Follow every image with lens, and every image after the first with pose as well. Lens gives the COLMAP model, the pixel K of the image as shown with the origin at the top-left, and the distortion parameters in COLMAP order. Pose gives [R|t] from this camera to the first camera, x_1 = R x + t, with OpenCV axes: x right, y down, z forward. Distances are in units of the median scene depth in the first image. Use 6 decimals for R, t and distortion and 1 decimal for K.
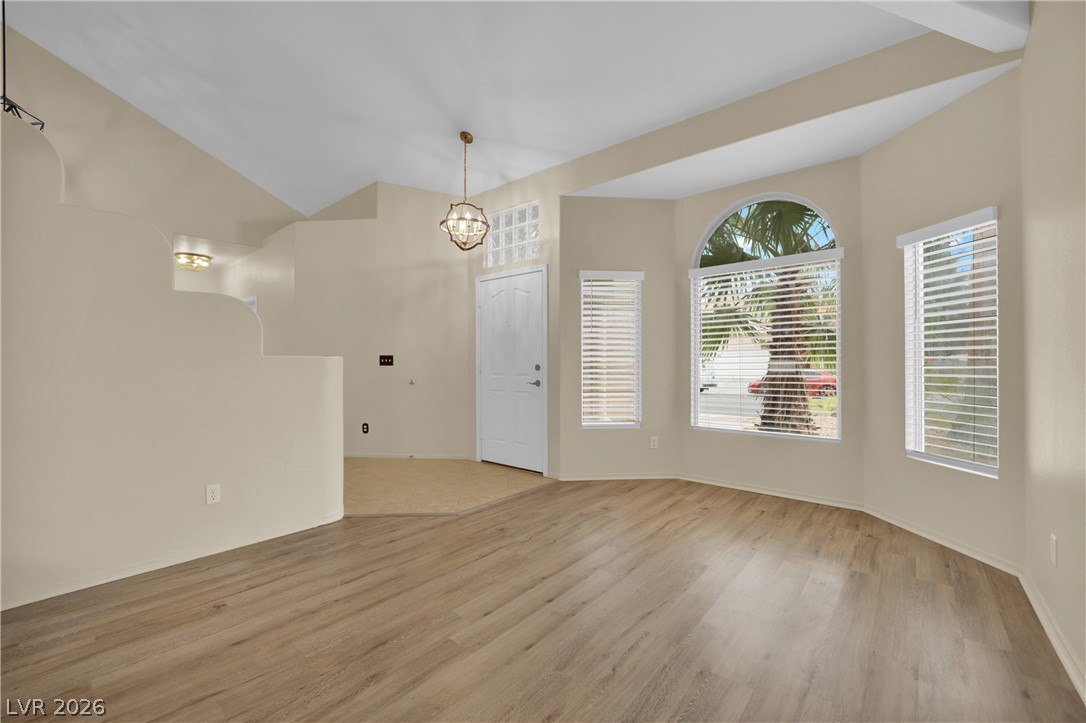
lens RADIAL K [[444.8, 0, 535.0], [0, 444.8, 357.7], [0, 0, 1]] dist [-0.023234, 0.000415]
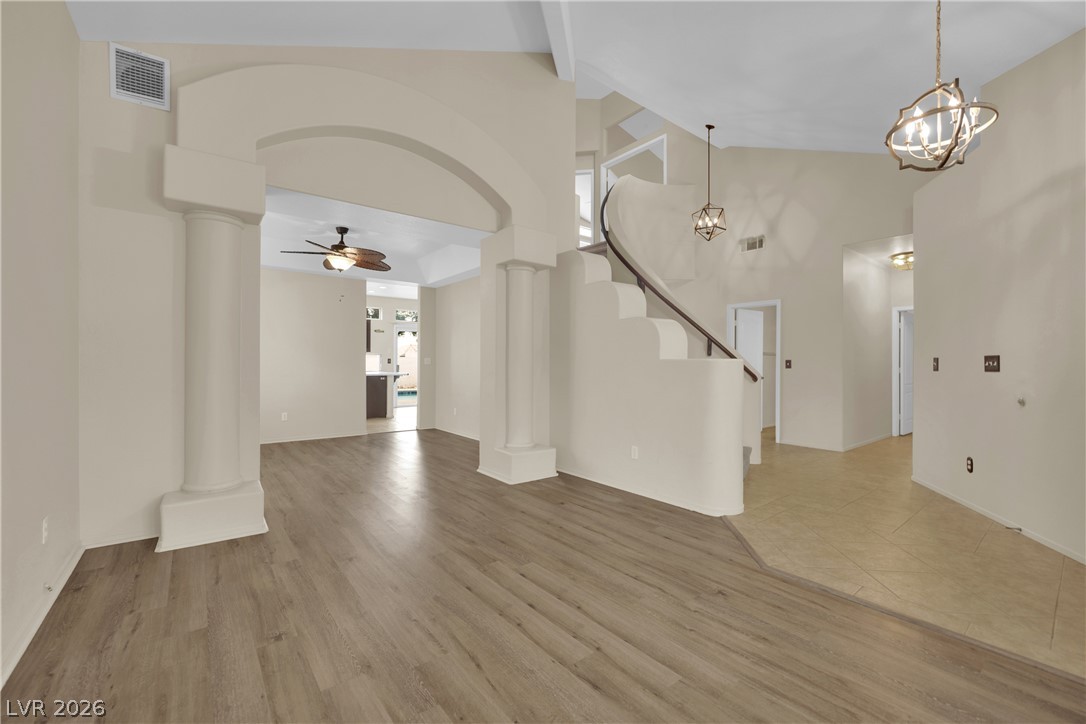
lens RADIAL K [[444.8, 0, 534.2], [0, 444.8, 366.6], [0, 0, 1]] dist [-0.023234, 0.000415]
pose [[-0.197680, 0.007051, -0.980241, 0.795013], [0.000478, 0.999975, 0.007097, 0.011783], [0.980266, 0.000935, -0.197678, 0.966117]]
